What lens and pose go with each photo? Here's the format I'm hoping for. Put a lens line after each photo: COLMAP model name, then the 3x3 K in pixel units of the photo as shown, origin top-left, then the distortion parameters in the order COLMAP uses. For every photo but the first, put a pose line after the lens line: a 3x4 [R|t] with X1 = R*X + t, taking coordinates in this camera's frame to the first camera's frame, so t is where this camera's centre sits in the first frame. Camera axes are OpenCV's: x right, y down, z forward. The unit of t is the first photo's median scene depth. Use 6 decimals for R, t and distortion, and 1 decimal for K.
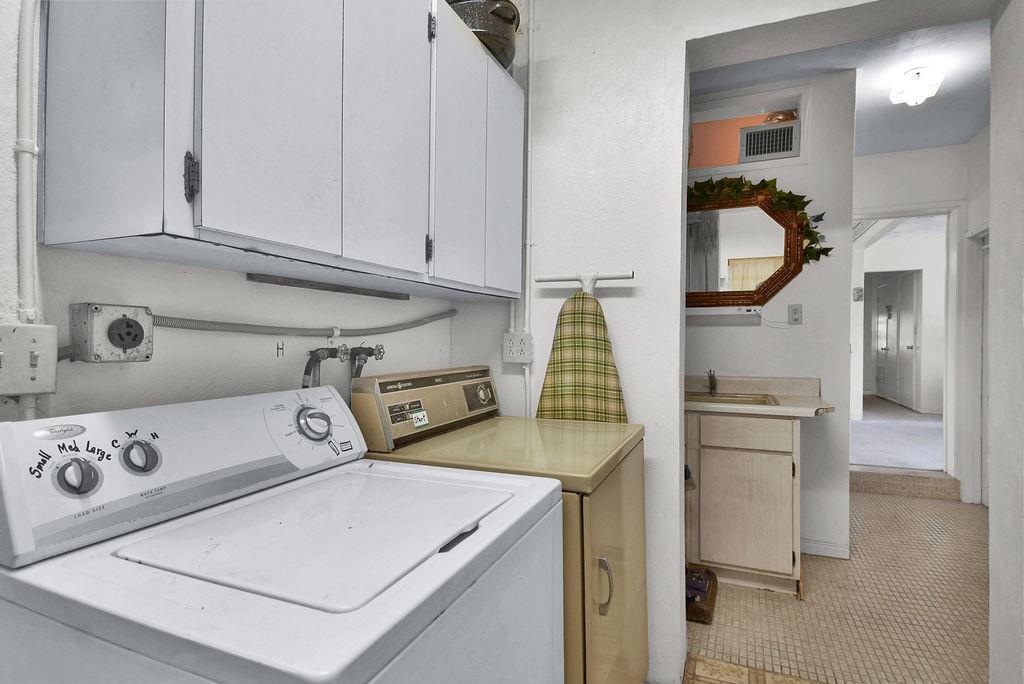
lens RADIAL K [[515.2, 0, 512.0], [0, 515.2, 342.0], [0, 0, 1]] dist [0.000294, -0.000043]
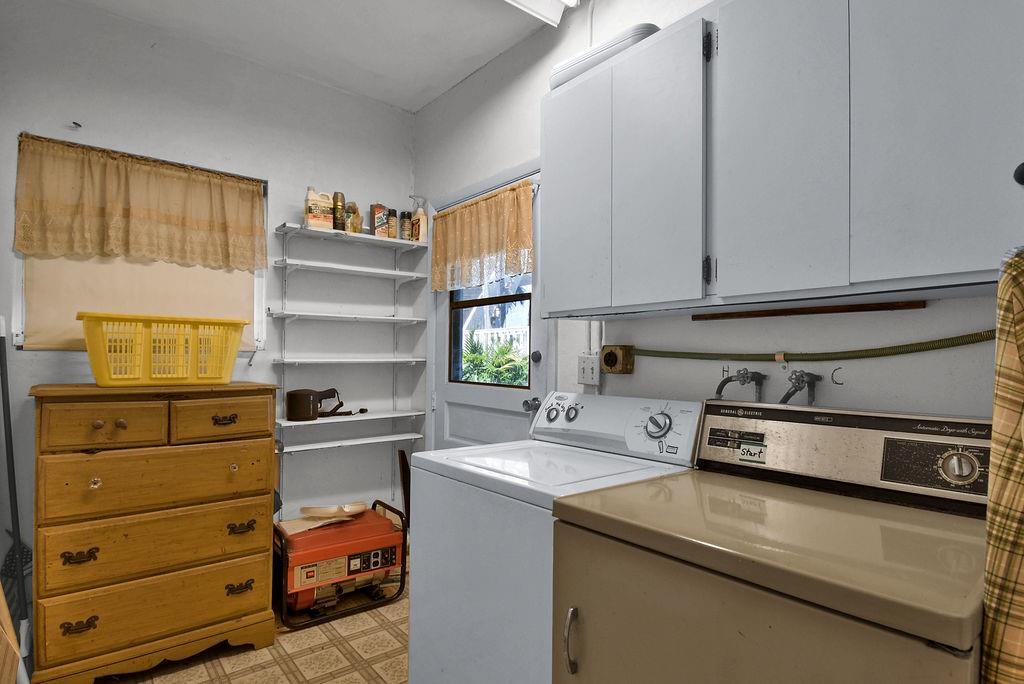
lens RADIAL K [[515.2, 0, 512.0], [0, 515.2, 342.0], [0, 0, 1]] dist [0.000294, -0.000043]
pose [[-0.445138, -0.032269, -0.894880, 0.861158], [-0.012137, 0.999476, -0.030003, -0.013040], [0.895380, -0.002494, -0.445297, 1.076900]]
